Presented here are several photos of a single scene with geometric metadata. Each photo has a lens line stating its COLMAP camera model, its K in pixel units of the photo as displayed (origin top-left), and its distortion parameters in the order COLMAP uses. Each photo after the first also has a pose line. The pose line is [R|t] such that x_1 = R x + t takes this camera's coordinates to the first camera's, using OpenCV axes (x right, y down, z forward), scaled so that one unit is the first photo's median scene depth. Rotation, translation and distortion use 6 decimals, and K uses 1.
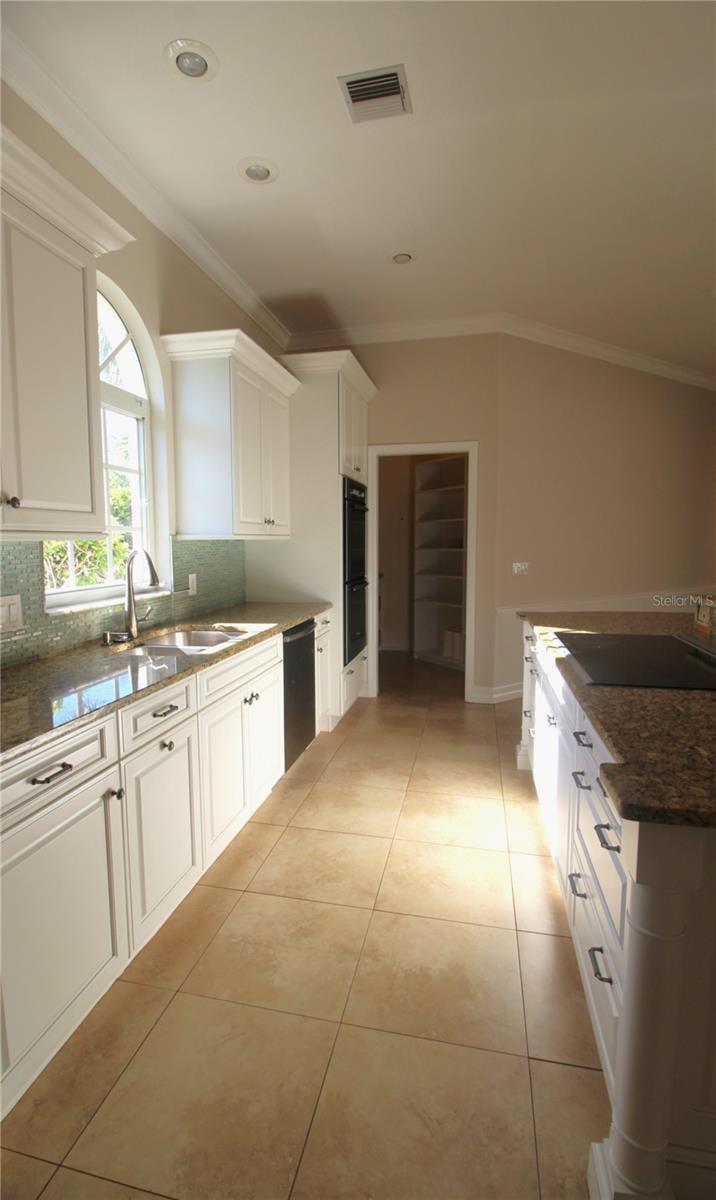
lens RADIAL K [[554.2, 0, 354.6], [0, 554.2, 603.1], [0, 0, 1]] dist [0.000086, -0.000129]
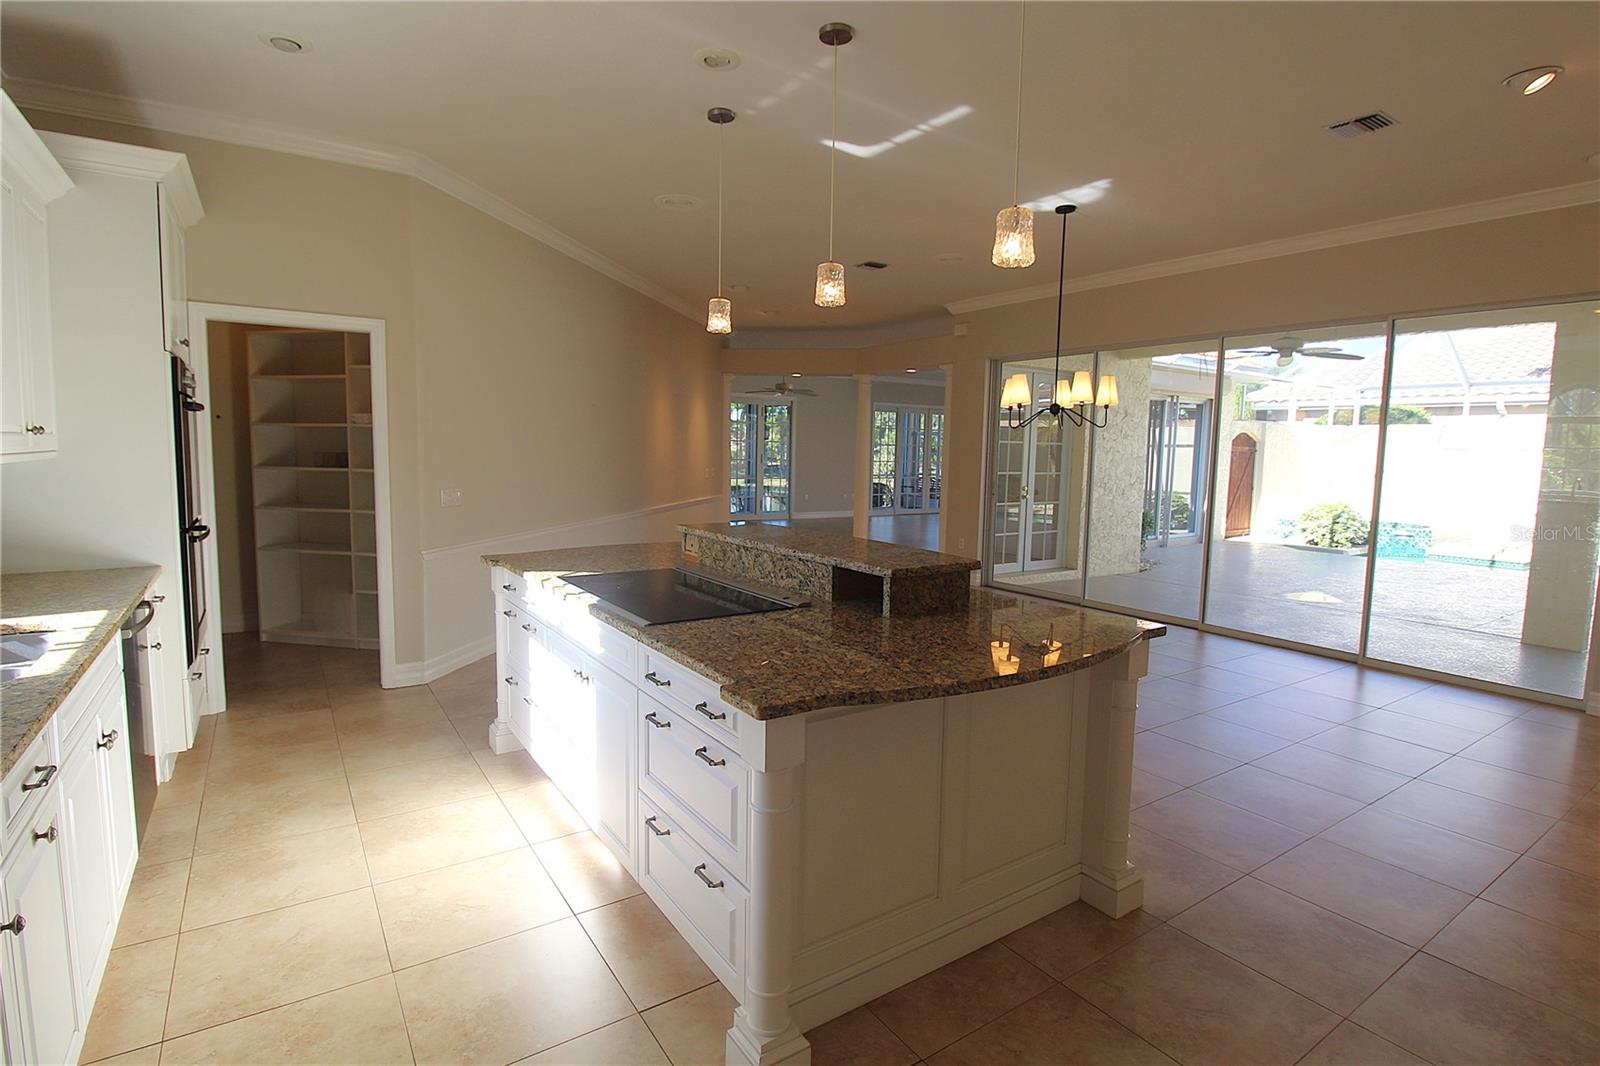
lens RADIAL K [[748.7, 0, 800.0], [0, 748.7, 541.5], [0, 0, 1]] dist [-0.010843, -0.000772]
pose [[0.693625, -0.066295, 0.717279, -0.156801], [0.059036, 0.997638, 0.035118, -0.015253], [-0.717913, 0.017986, 0.695901, -0.056982]]
